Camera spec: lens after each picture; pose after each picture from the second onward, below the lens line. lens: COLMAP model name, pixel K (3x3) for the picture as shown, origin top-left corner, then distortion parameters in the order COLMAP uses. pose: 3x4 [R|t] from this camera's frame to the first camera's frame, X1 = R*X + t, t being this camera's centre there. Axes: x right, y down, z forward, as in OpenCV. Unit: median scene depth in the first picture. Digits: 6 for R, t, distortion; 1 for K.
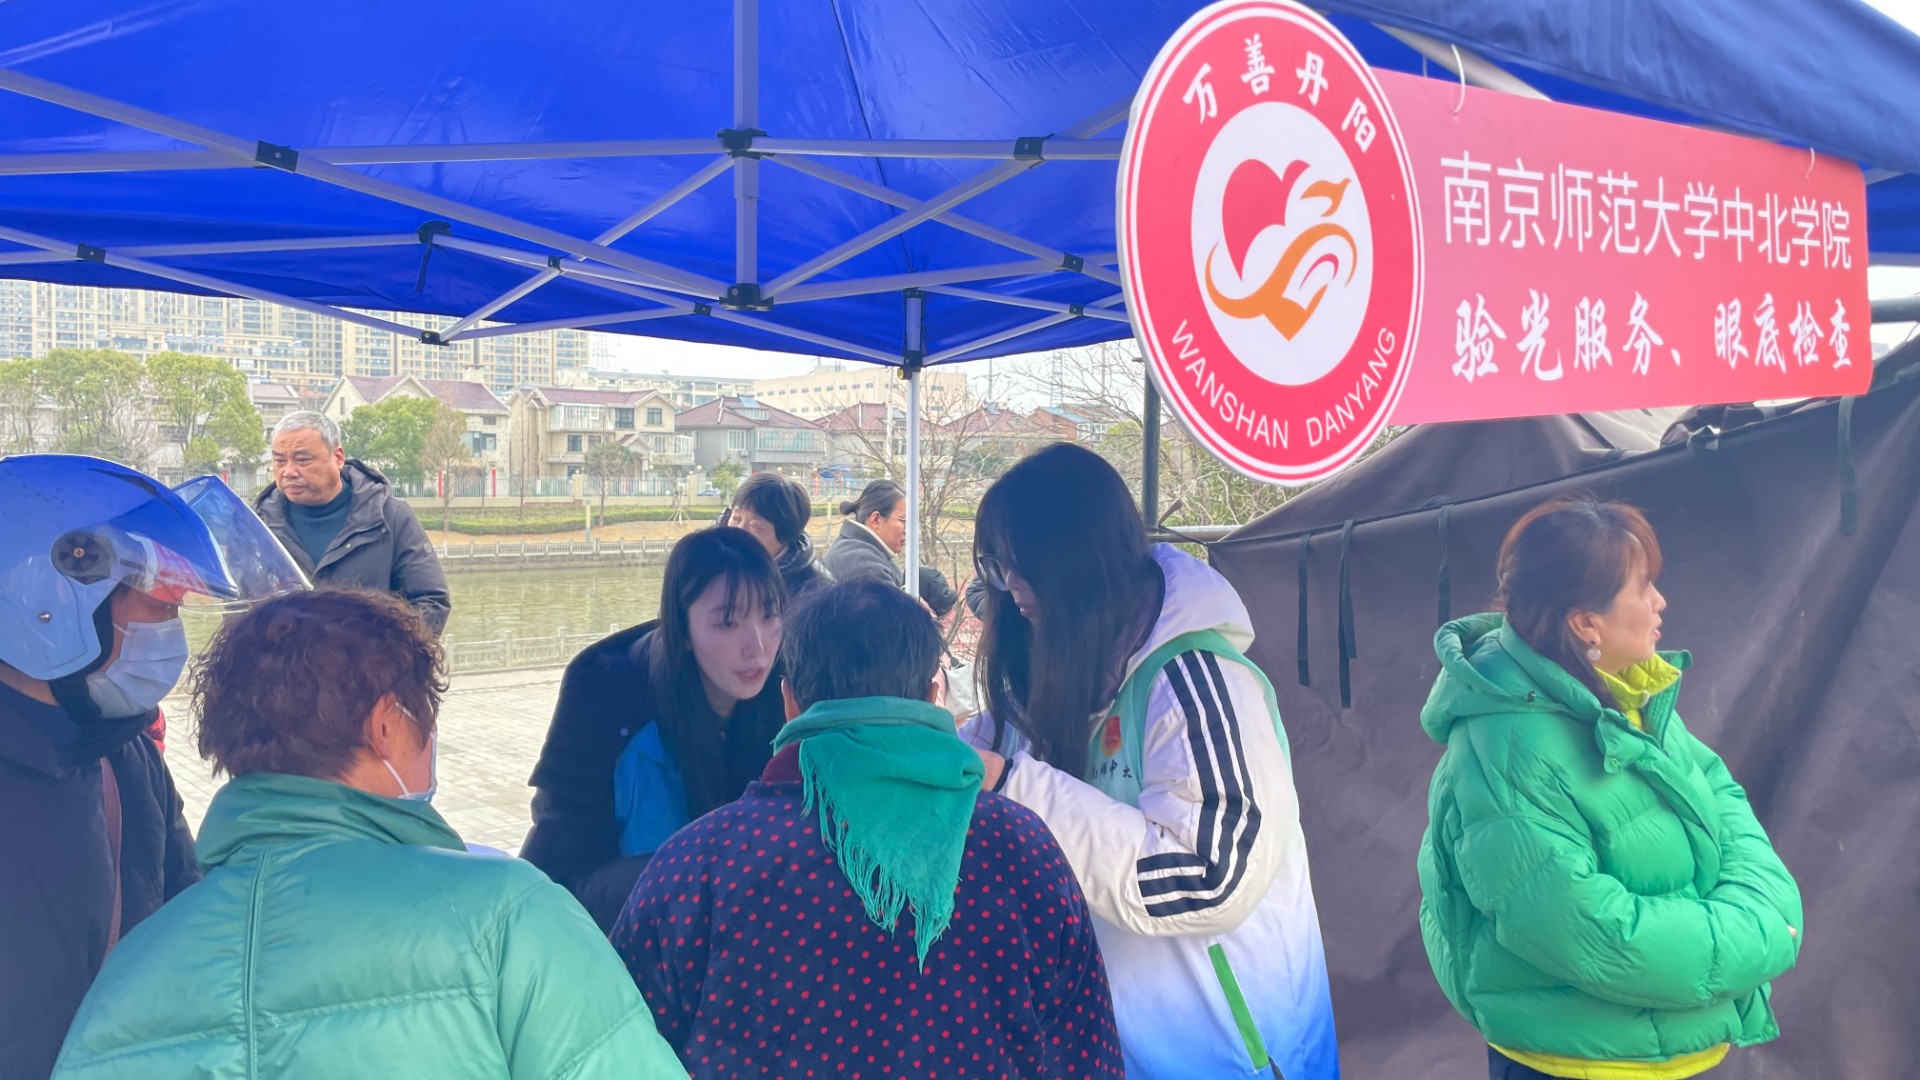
lens RADIAL K [[1532.3, 0, 961.3], [0, 1532.3, 538.9], [0, 0, 1]] dist [0.043594, -0.063635]
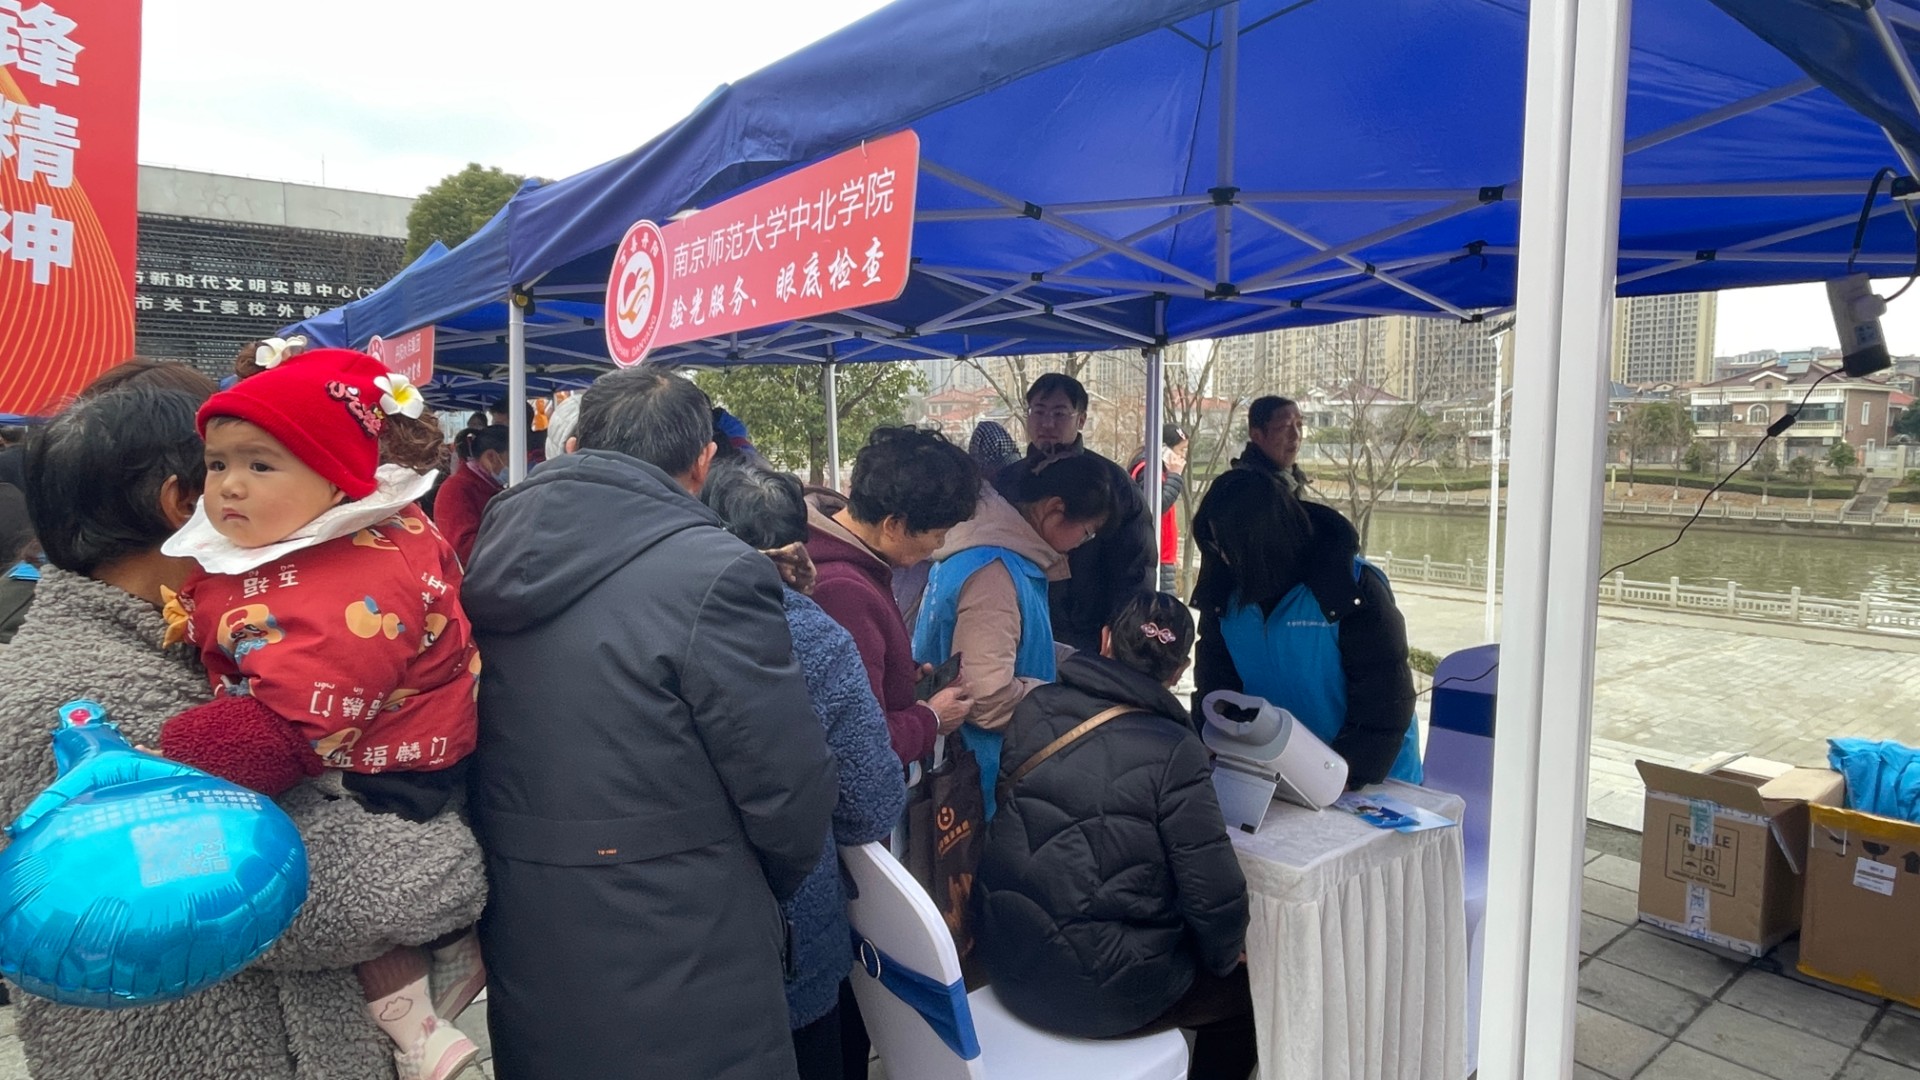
lens RADIAL K [[1040.7, 0, 960.0], [0, 1040.7, 536.3], [0, 0, 1]] dist [-0.002086, -0.000086]
pose [[-0.010664, 0.089572, -0.995923, 1.872673], [-0.112613, 0.989536, 0.090203, 0.030251], [0.993582, 0.113116, -0.000465, 1.331017]]
